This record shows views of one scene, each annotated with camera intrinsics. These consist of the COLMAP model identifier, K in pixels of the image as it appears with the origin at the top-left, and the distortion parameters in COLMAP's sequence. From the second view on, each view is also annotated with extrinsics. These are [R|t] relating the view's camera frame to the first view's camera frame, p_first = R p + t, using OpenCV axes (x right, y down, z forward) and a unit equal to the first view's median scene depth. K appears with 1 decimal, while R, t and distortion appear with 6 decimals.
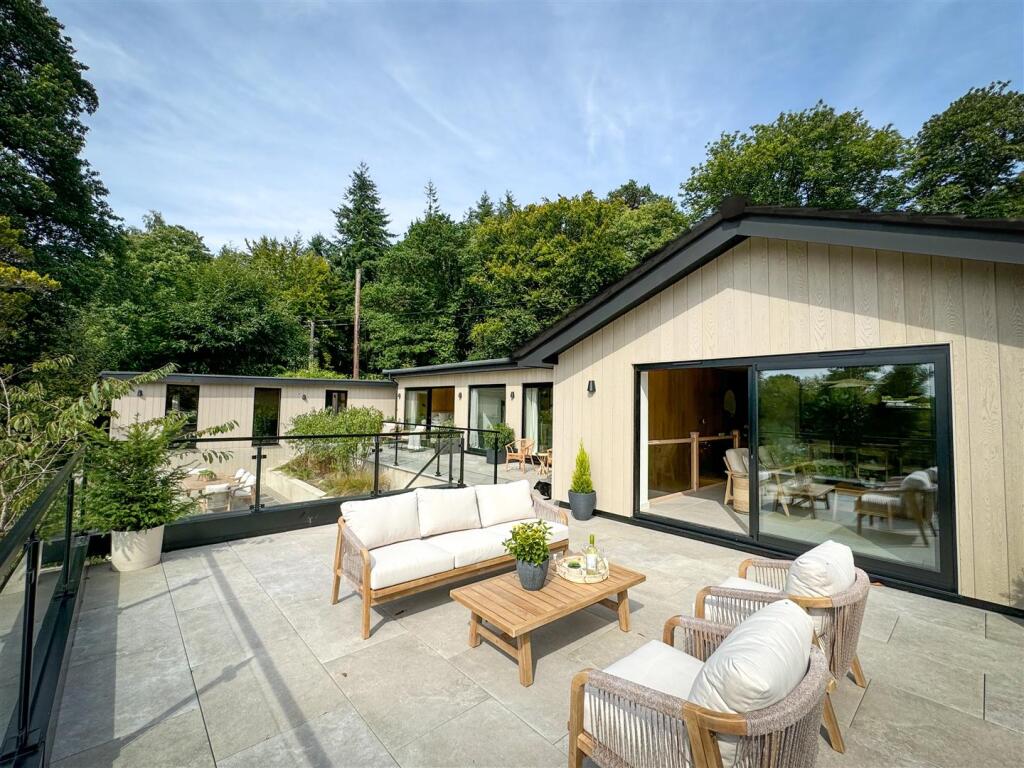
lens RADIAL K [[440.5, 0, 512.0], [0, 440.5, 384.0], [0, 0, 1]] dist [-0.000122, -0.000022]
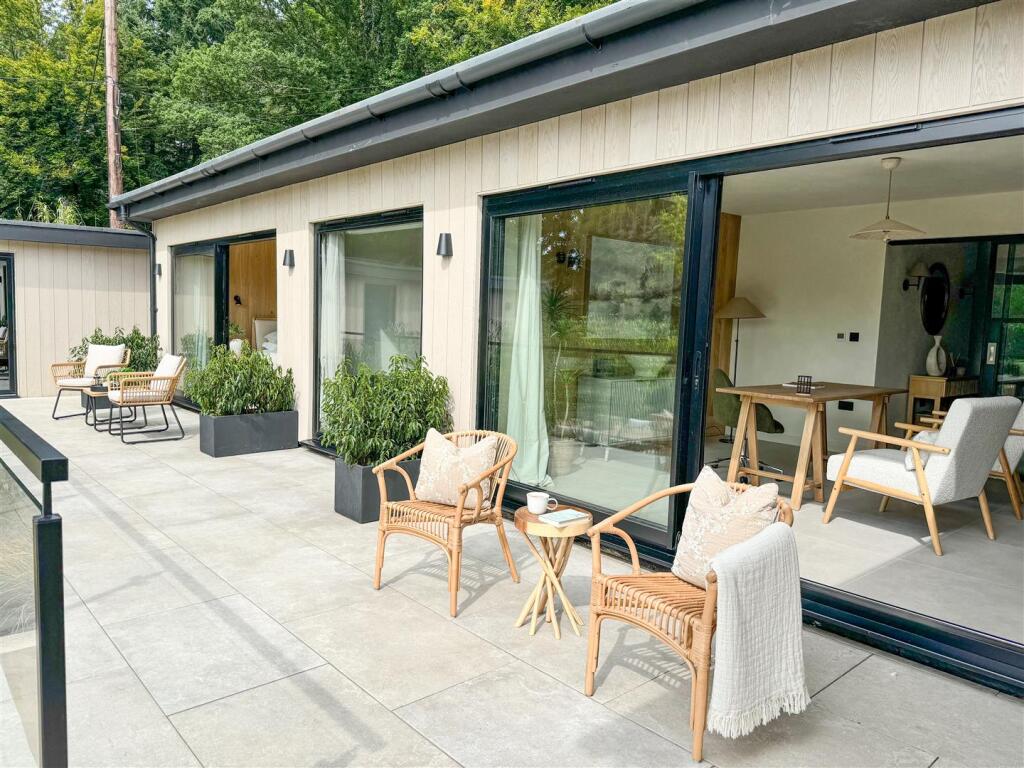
lens RADIAL K [[733.1, 0, 512.0], [0, 733.1, 384.0], [0, 0, 1]] dist [0.121836, -0.138445]
pose [[0.999856, 0.016928, -0.001038, 0.033730], [-0.016637, 0.990840, 0.134012, 0.037285], [0.003297, -0.133976, 0.990979, 0.453947]]
